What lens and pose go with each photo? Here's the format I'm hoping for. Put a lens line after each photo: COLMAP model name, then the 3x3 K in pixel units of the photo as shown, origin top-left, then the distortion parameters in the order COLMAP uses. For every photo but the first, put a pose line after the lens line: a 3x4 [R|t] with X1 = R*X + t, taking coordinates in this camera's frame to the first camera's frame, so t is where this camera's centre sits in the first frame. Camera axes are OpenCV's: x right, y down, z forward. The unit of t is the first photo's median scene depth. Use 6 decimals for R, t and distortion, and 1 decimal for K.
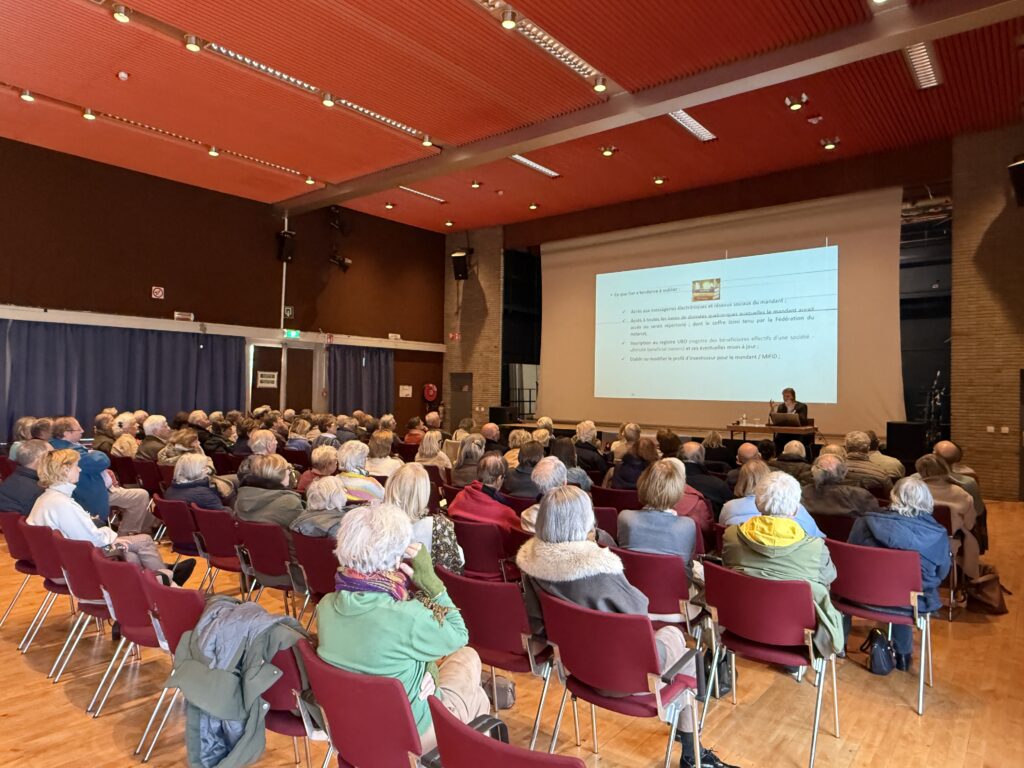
lens RADIAL K [[646.5, 0, 512.0], [0, 646.5, 384.0], [0, 0, 1]] dist [-0.006307, -0.002149]
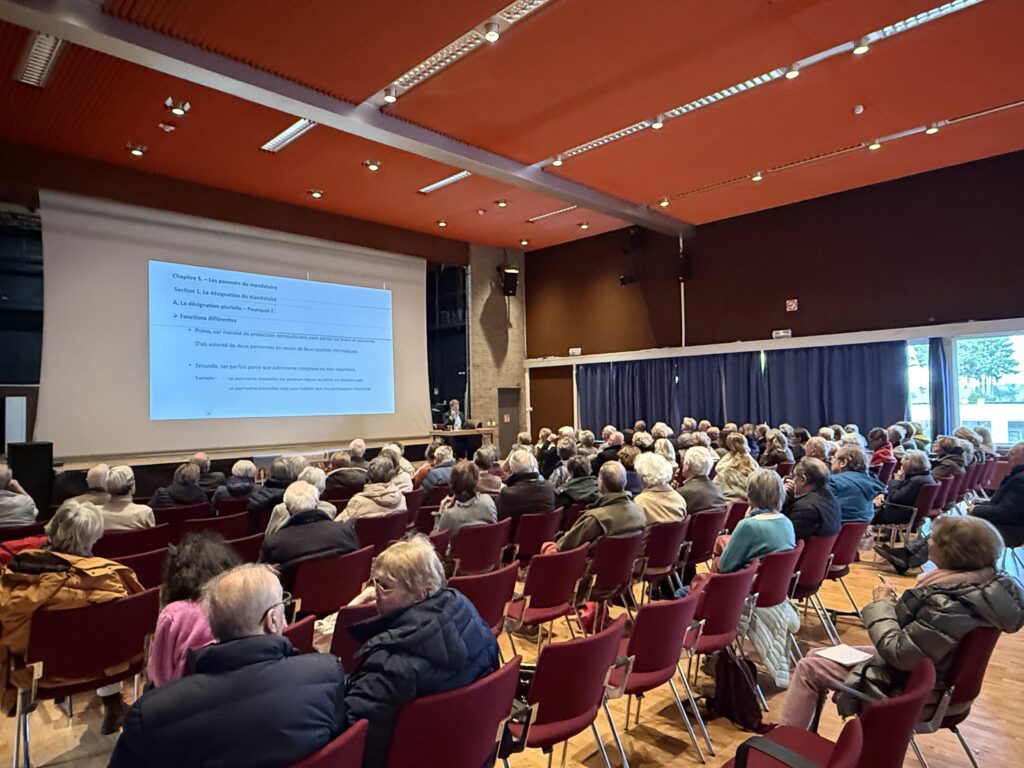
lens RADIAL K [[644.2, 0, 512.0], [0, 644.2, 384.0], [0, 0, 1]] dist [0.002915, -0.001520]
pose [[0.109820, 0.011655, 0.993883, -0.567428], [0.011120, 0.999854, -0.012954, -0.006486], [-0.993889, 0.012474, 0.109674, 0.470631]]
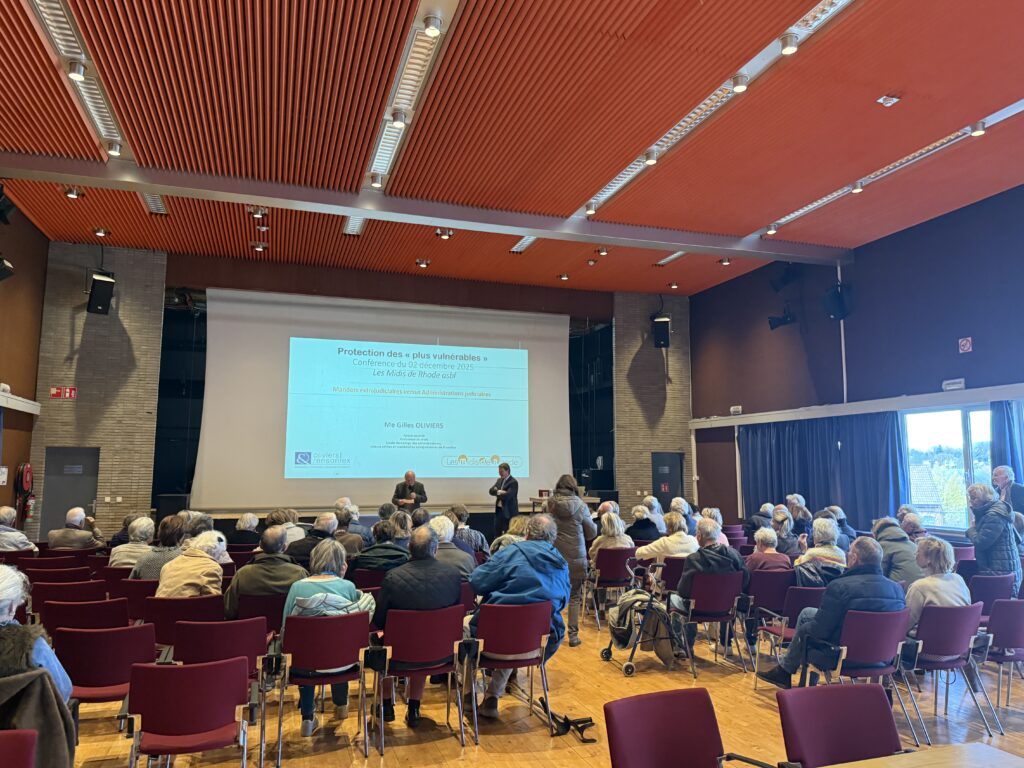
lens RADIAL K [[719.9, 0, 512.0], [0, 719.9, 384.0], [0, 0, 1]] dist [-0.002547, -0.003644]
pose [[0.537008, 0.082224, 0.839560, -0.507610], [-0.001164, 0.995310, -0.096733, -0.011242], [-0.843576, 0.050969, 0.534585, 0.218156]]
